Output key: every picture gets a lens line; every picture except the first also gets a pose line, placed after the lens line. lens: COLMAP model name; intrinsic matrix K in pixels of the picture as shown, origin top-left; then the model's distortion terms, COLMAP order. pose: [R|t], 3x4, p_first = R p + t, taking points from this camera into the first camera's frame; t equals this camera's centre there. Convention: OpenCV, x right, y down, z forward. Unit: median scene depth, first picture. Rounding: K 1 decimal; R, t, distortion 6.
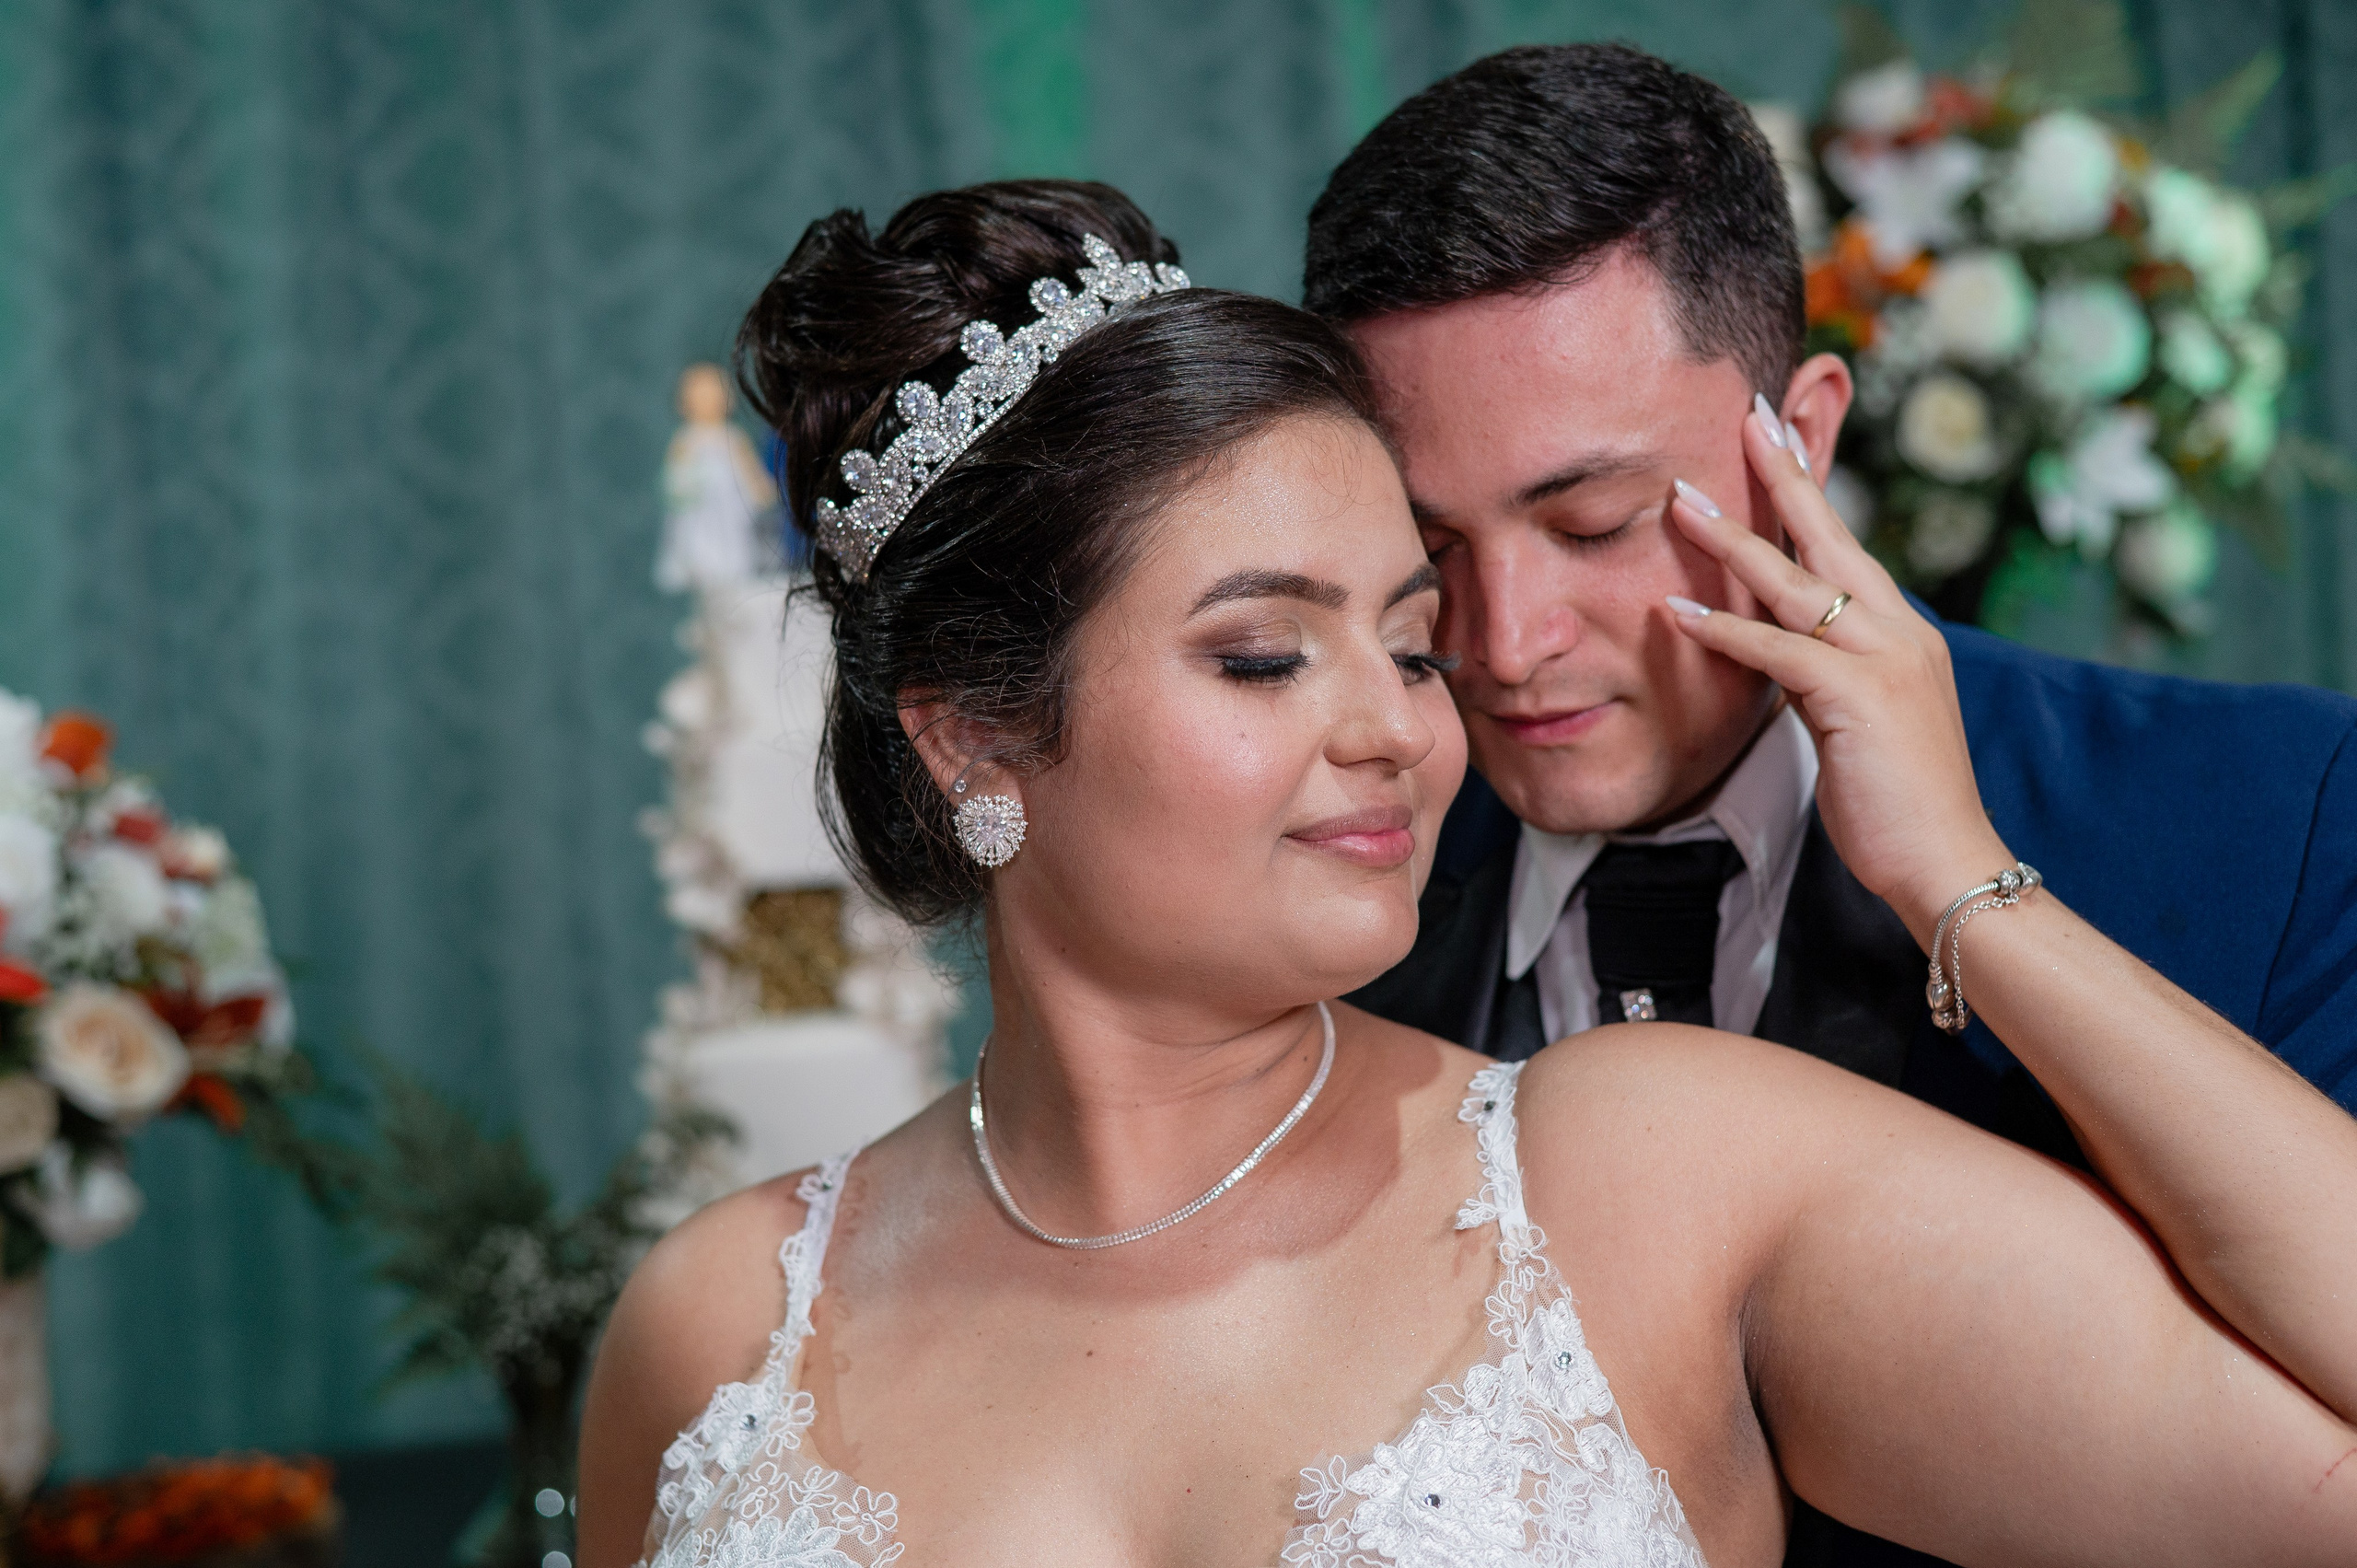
lens RADIAL K [[3480.6, 0, 1175.0], [0, 3480.6, 777.0], [0, 0, 1]] dist [0.007076, 0.031849]
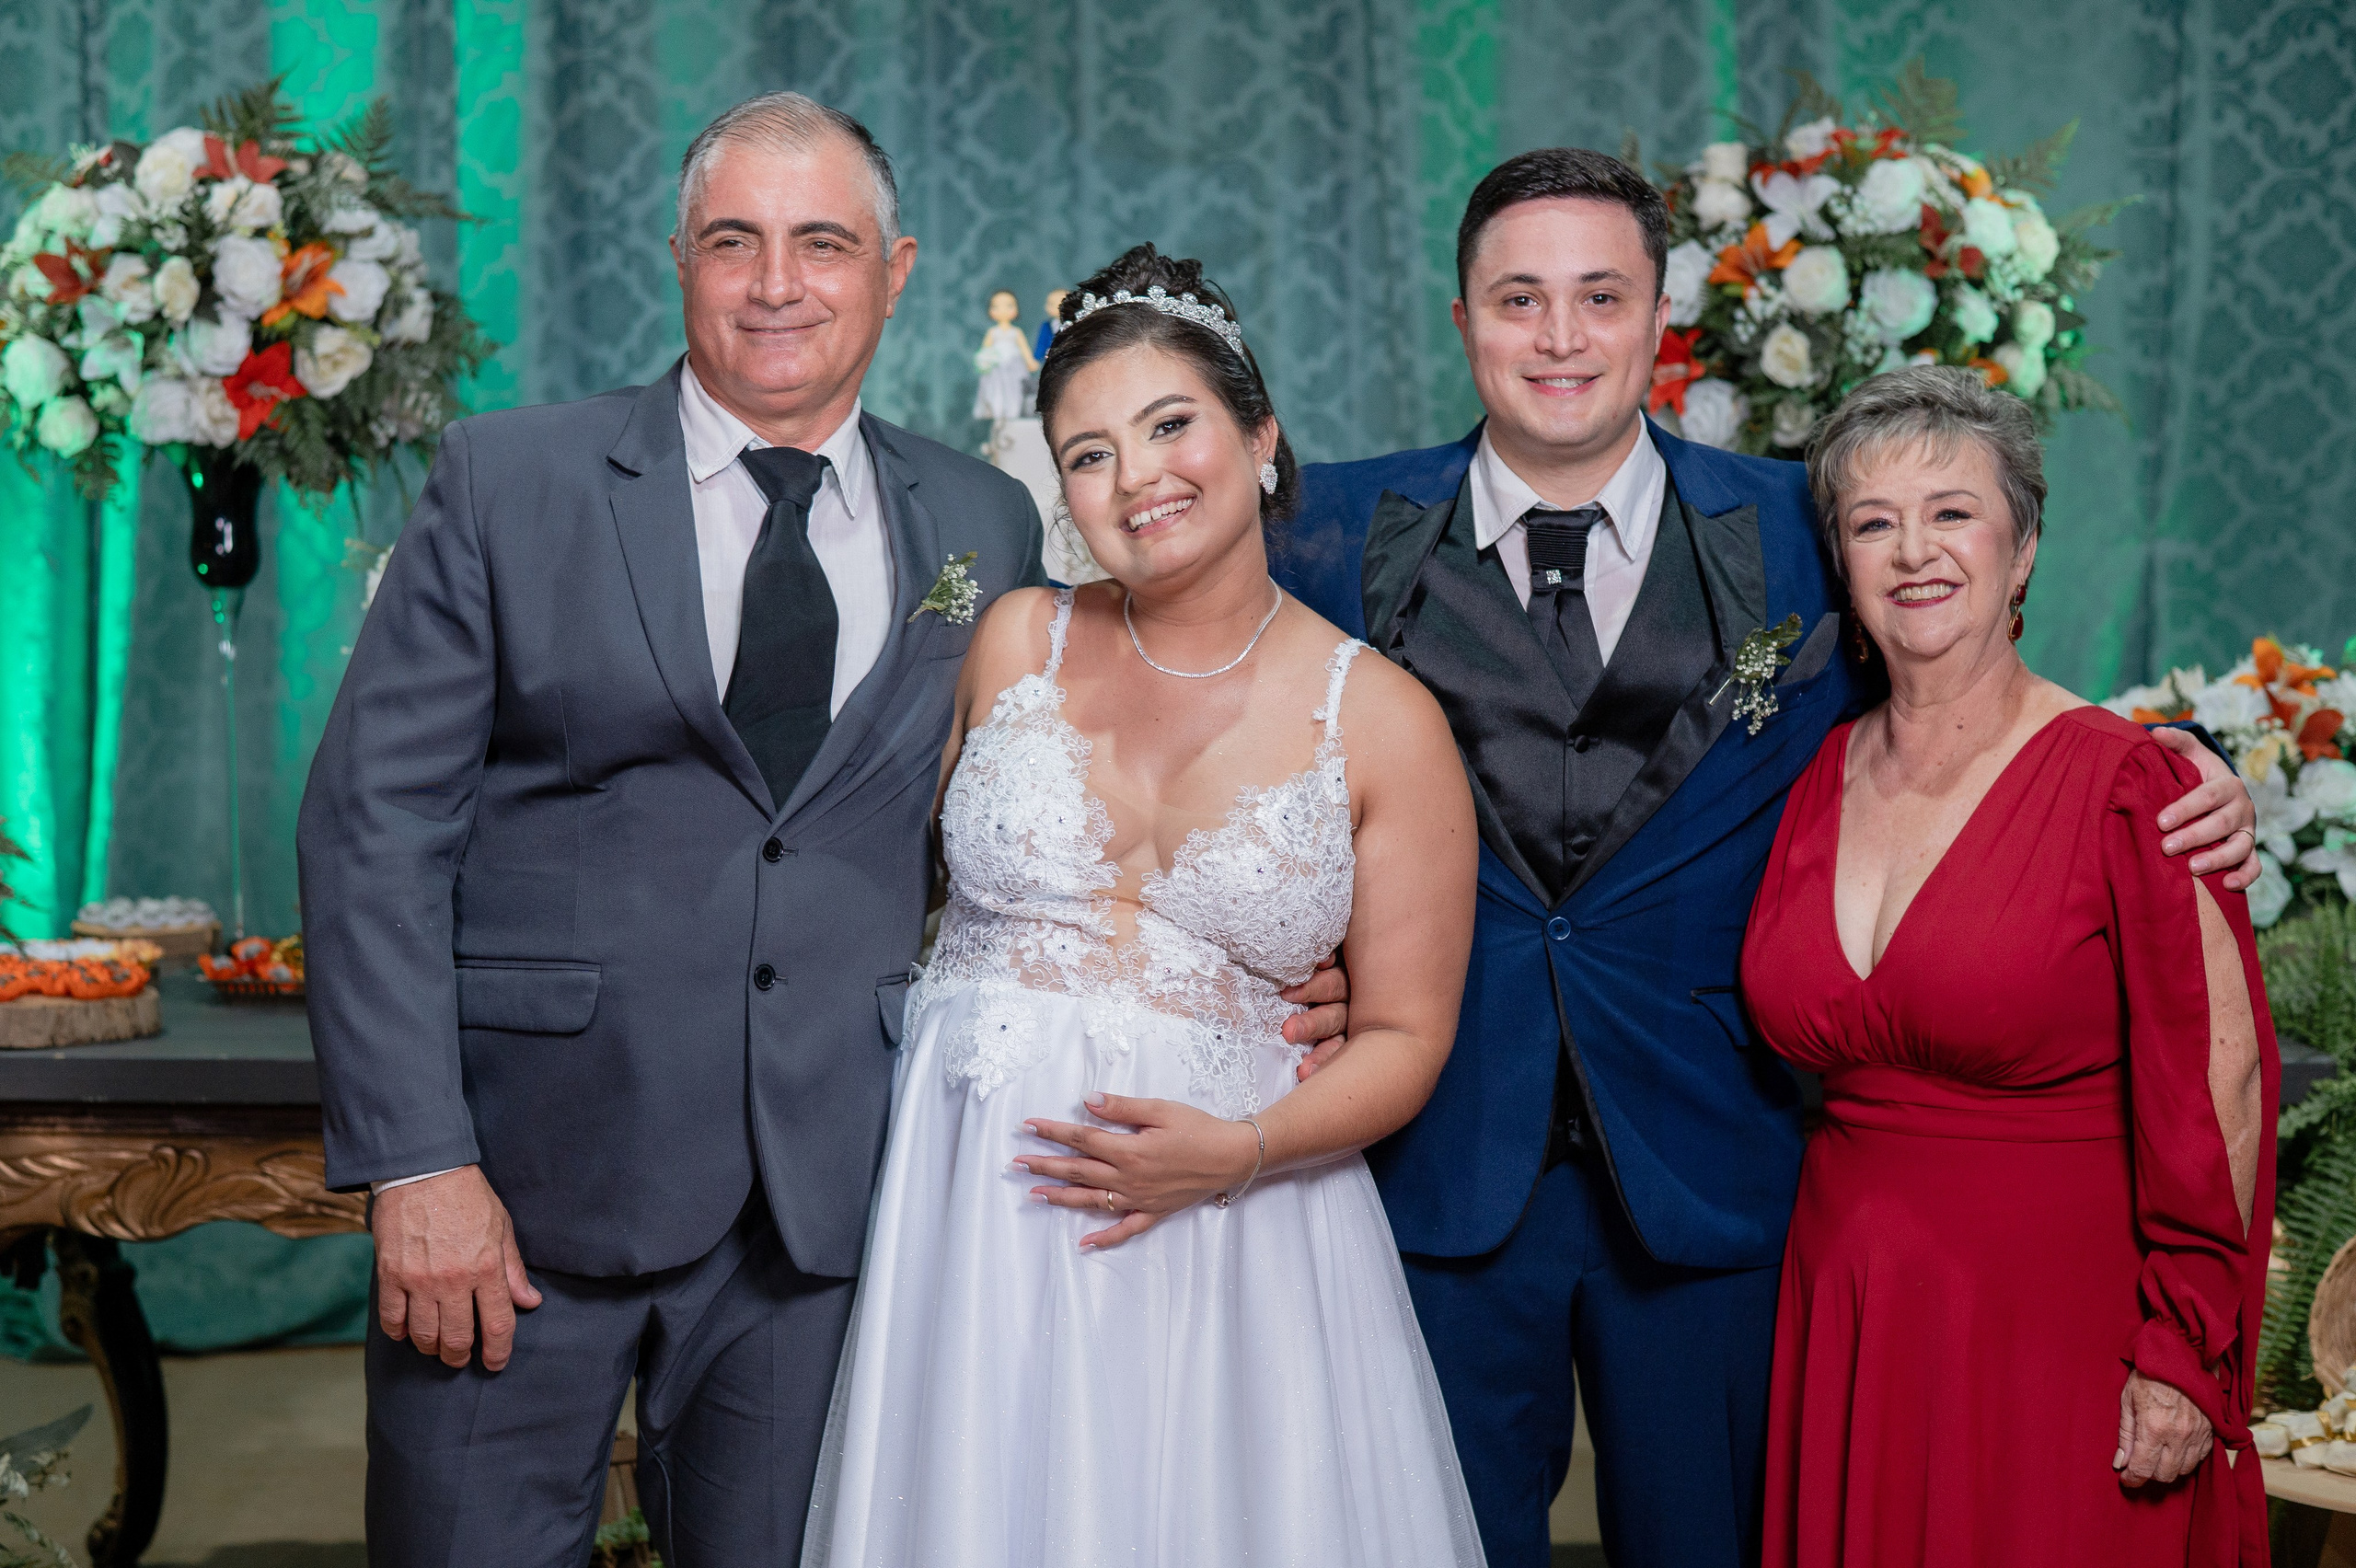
lens RADIAL K [[3677.3, 0, 1103.4], [0, 3677.3, 789.9], [0, 0, 1]] dist [0.001060, 0.078838]
pose [[0.964444, 0.073756, -0.253785, 0.466293], [-0.064129, 0.996880, 0.046012, 0.047873], [0.256387, -0.028101, 0.966166, -0.883270]]
